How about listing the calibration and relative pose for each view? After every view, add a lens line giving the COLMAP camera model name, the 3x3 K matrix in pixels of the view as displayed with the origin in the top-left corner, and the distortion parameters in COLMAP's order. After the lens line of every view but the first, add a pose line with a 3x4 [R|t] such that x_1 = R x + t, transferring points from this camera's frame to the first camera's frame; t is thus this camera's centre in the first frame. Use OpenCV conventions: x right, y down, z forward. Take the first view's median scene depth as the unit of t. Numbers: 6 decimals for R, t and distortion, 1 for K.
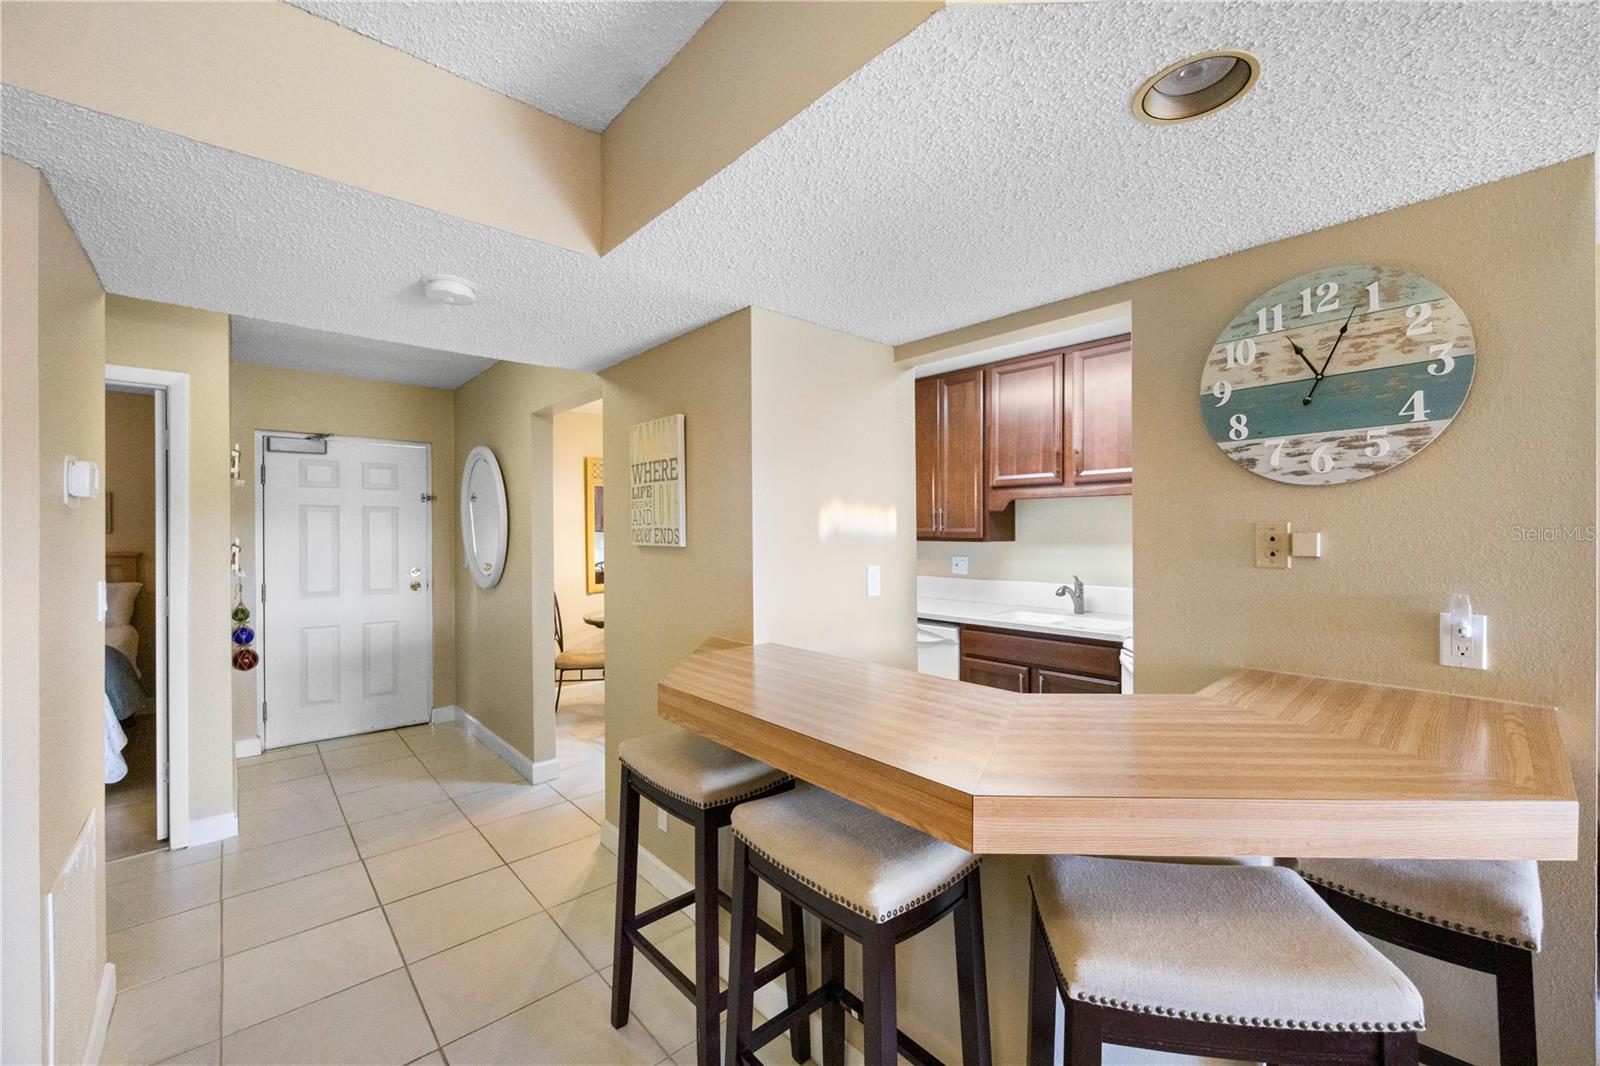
lens RADIAL K [[641.0, 0, 798.9], [0, 641.0, 531.7], [0, 0, 1]] dist [-0.001991, -0.000045]
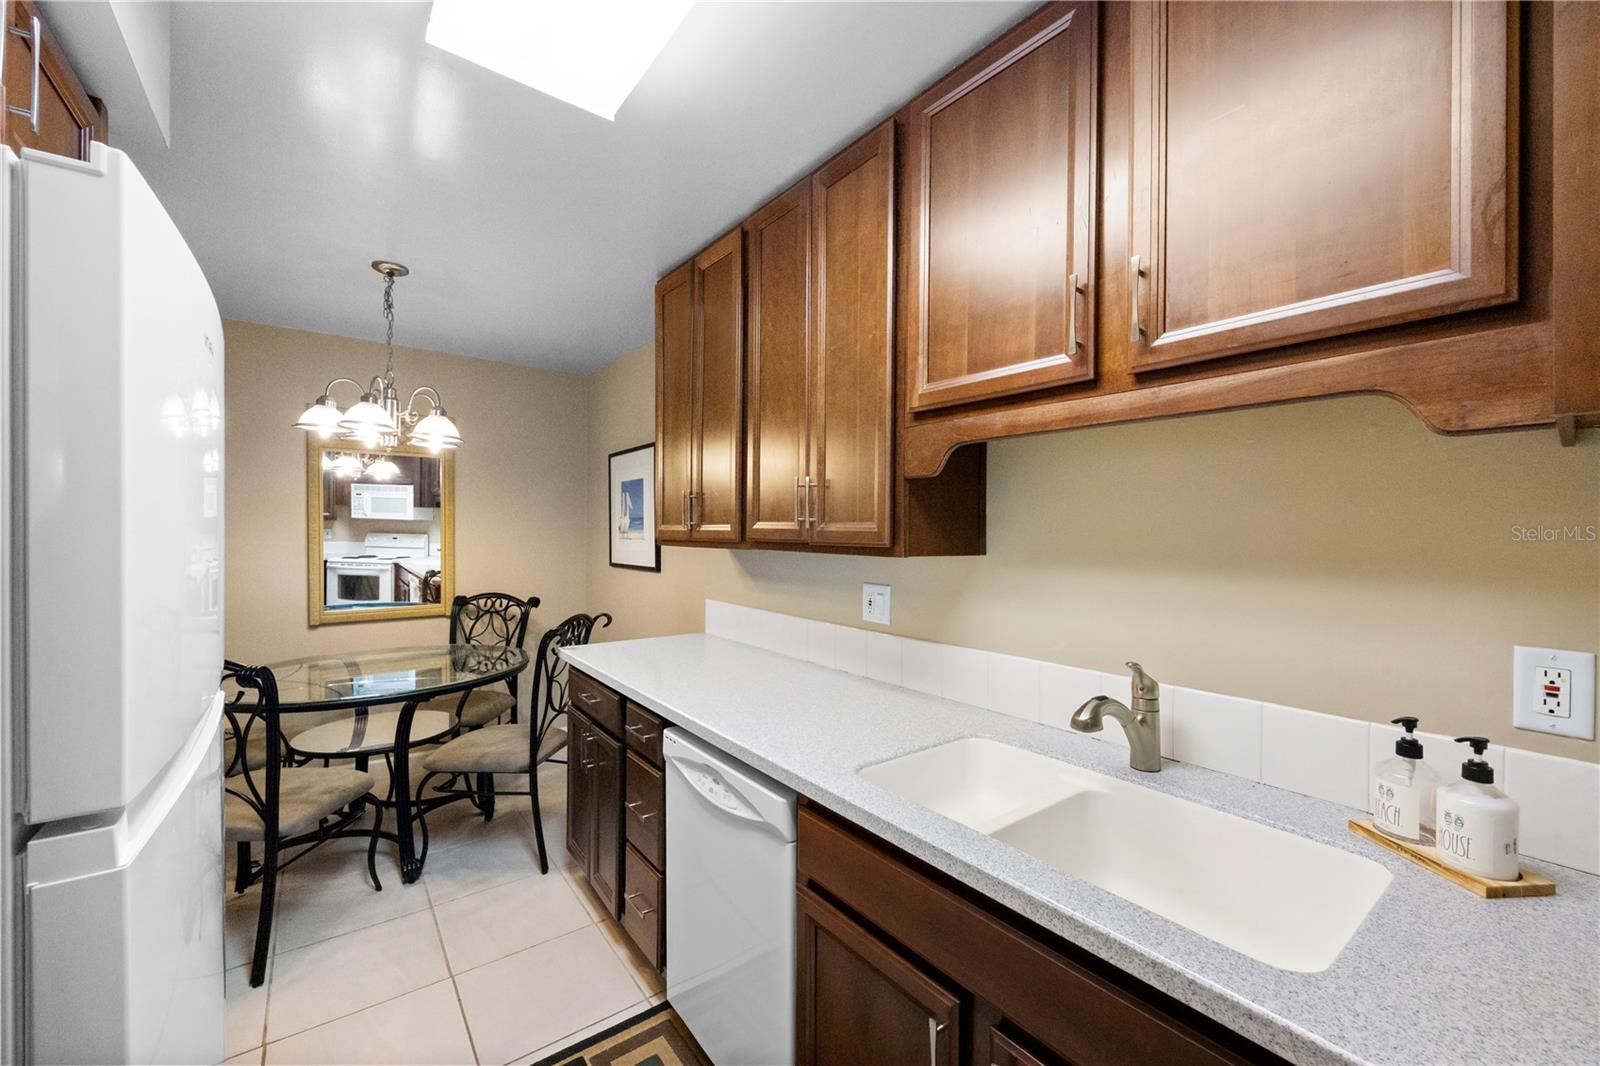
lens RADIAL K [[641.0, 0, 802.4], [0, 641.0, 531.4], [0, 0, 1]] dist [-0.001991, -0.000045]
pose [[0.996615, 0.010774, -0.081500, 0.277050], [-0.010777, 0.999942, 0.000410, 0.000685], [0.081500, 0.000469, 0.996673, 0.633687]]
